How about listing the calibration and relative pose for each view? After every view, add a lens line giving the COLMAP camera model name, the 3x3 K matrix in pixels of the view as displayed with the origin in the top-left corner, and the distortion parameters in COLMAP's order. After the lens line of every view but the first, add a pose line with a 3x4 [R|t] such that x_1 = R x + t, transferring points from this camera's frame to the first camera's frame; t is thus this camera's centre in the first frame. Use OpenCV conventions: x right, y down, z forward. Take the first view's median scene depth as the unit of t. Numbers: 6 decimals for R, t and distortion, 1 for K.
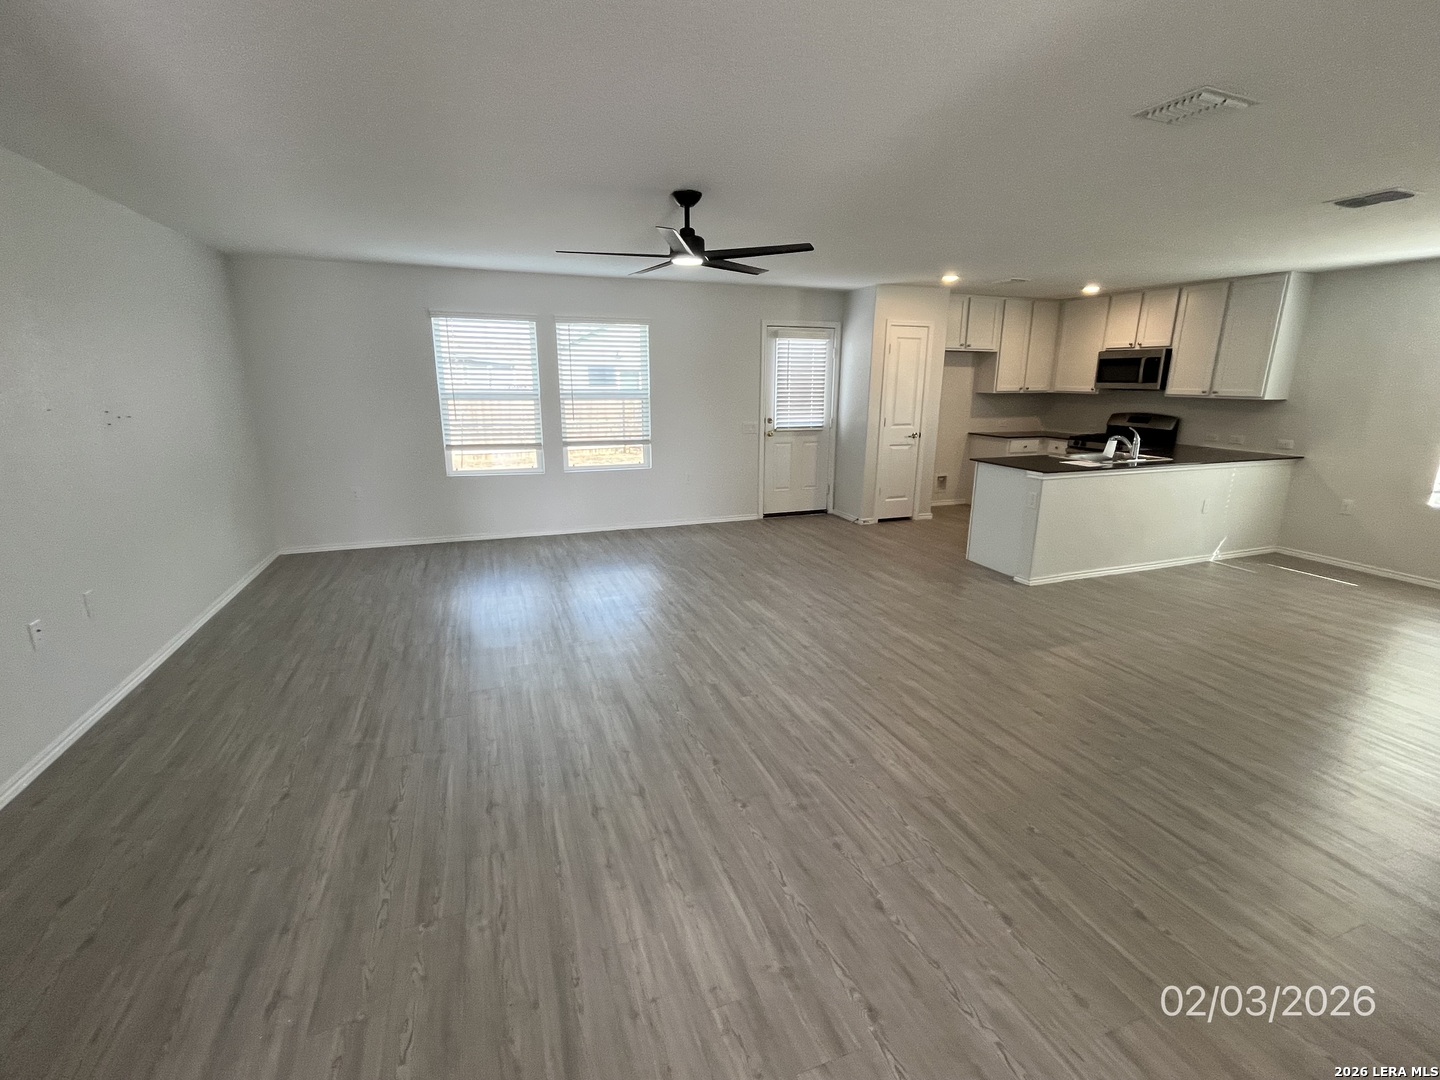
lens RADIAL K [[640.9, 0, 718.7], [0, 640.9, 539.4], [0, 0, 1]] dist [-0.001144, -0.000860]
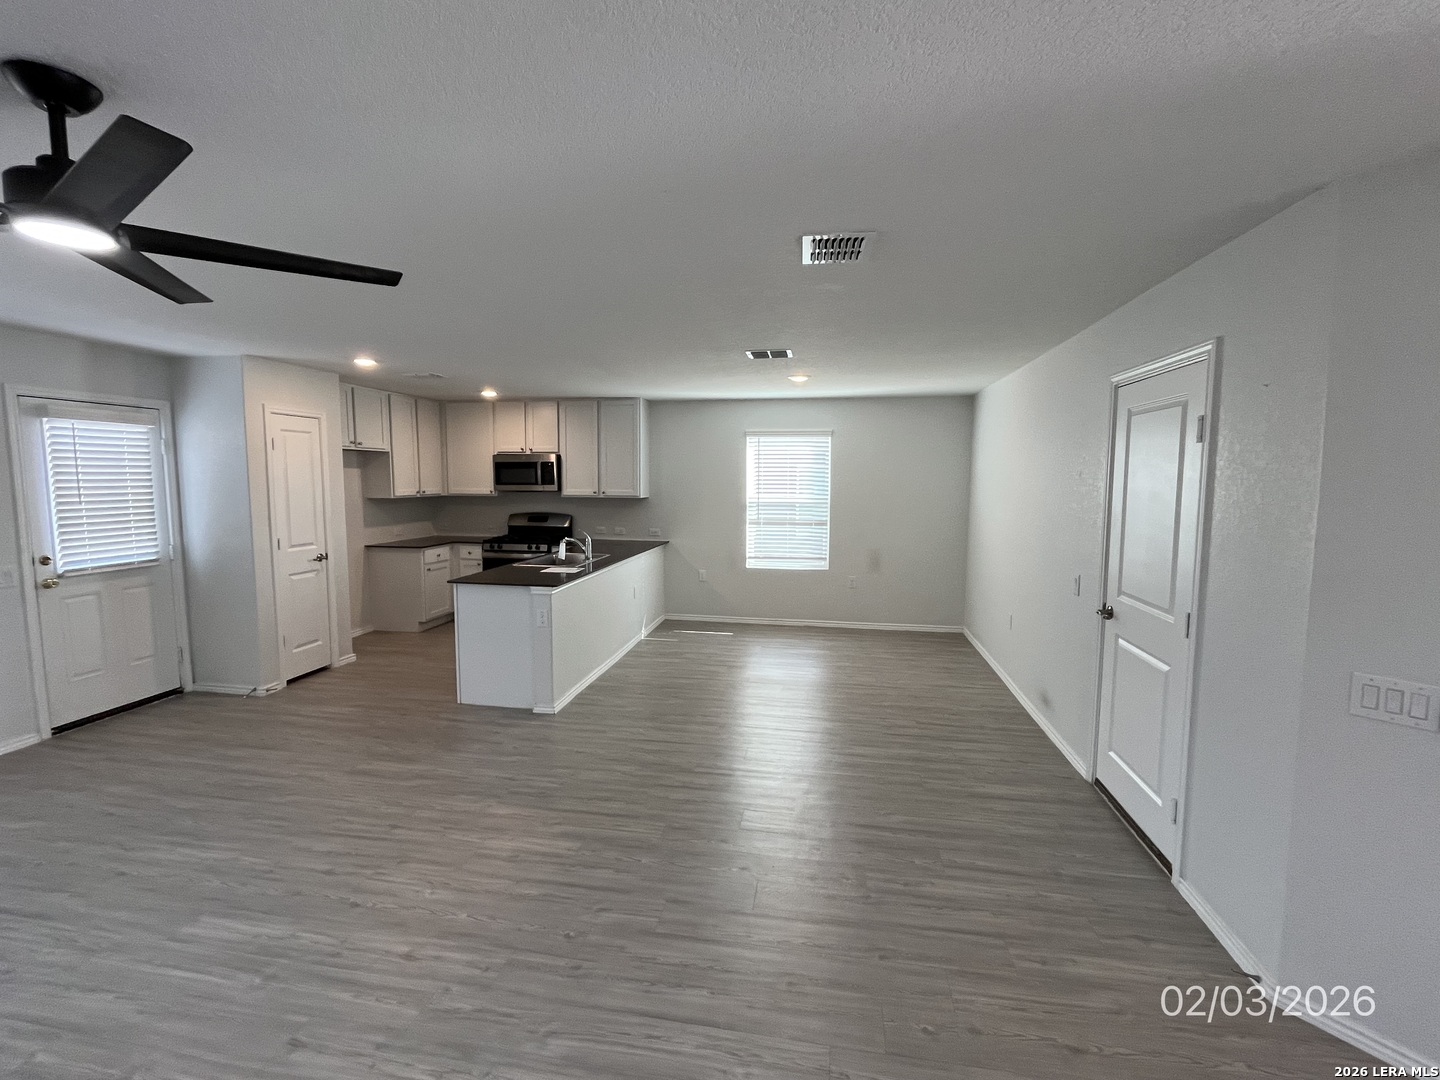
lens RADIAL K [[640.9, 0, 722.7], [0, 640.9, 538.6], [0, 0, 1]] dist [-0.001144, -0.000860]
pose [[0.506993, -0.086187, 0.857630, -0.099469], [0.210829, 0.977165, -0.026433, -0.067173], [-0.835768, 0.194215, 0.513587, 0.224526]]
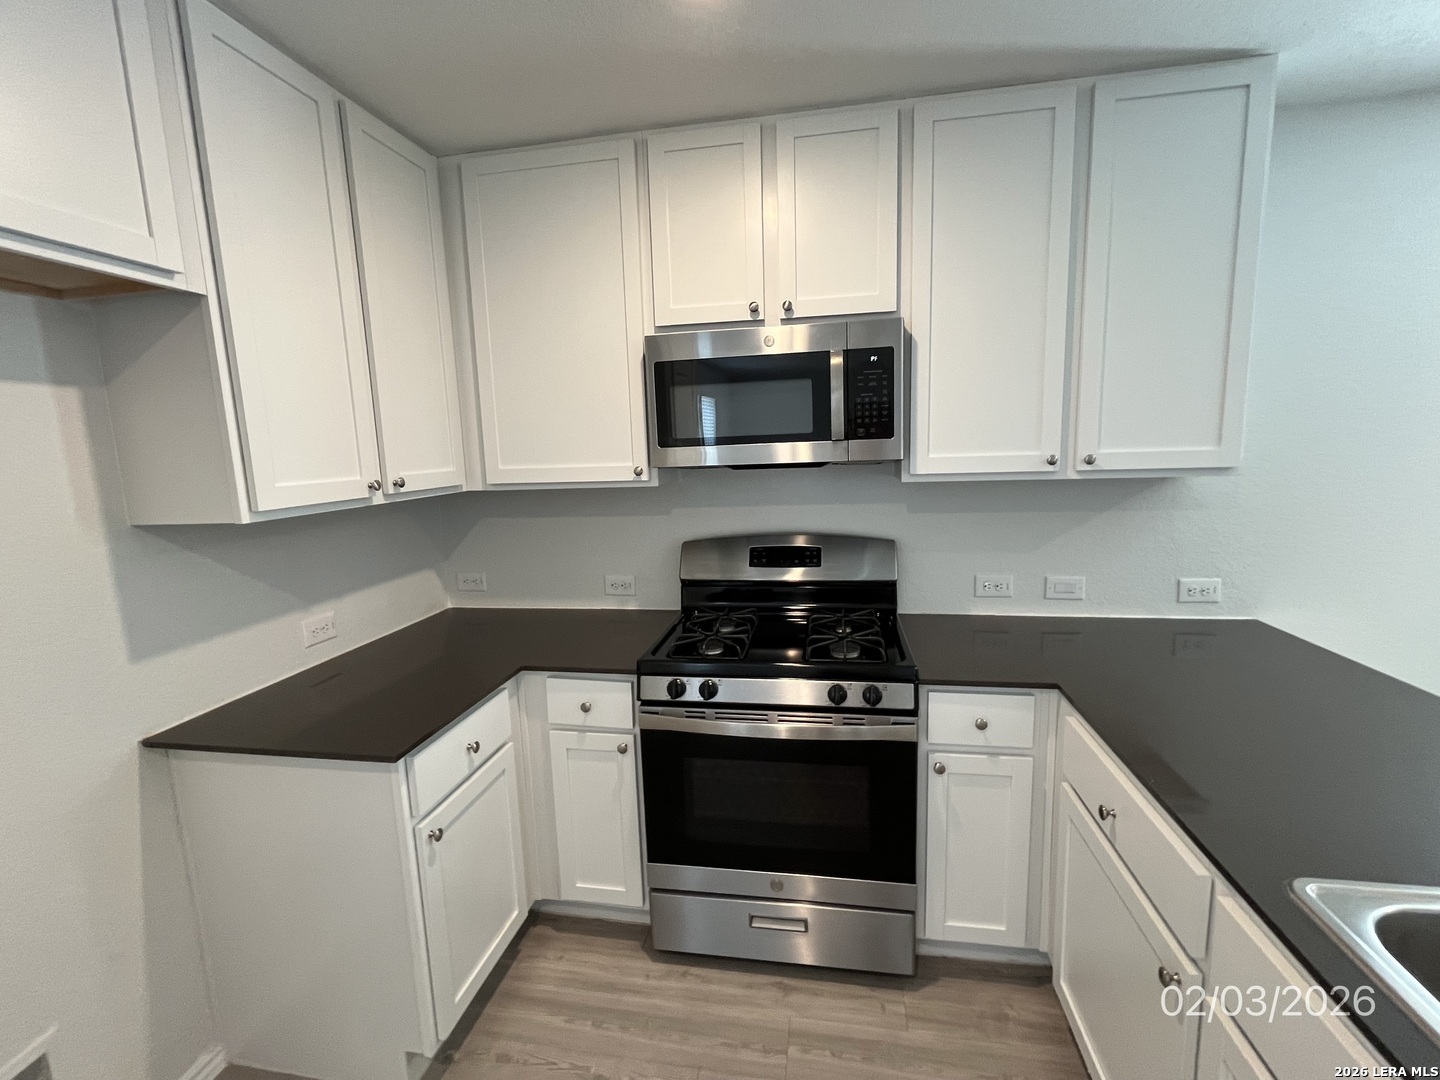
lens RADIAL K [[640.9, 0, 713.9], [0, 640.9, 533.1], [0, 0, 1]] dist [-0.001144, -0.000860]
pose [[0.507953, -0.140939, 0.849776, 0.389139], [0.247767, 0.968738, 0.012567, -0.221658], [-0.824982, 0.204163, 0.526994, 0.903394]]
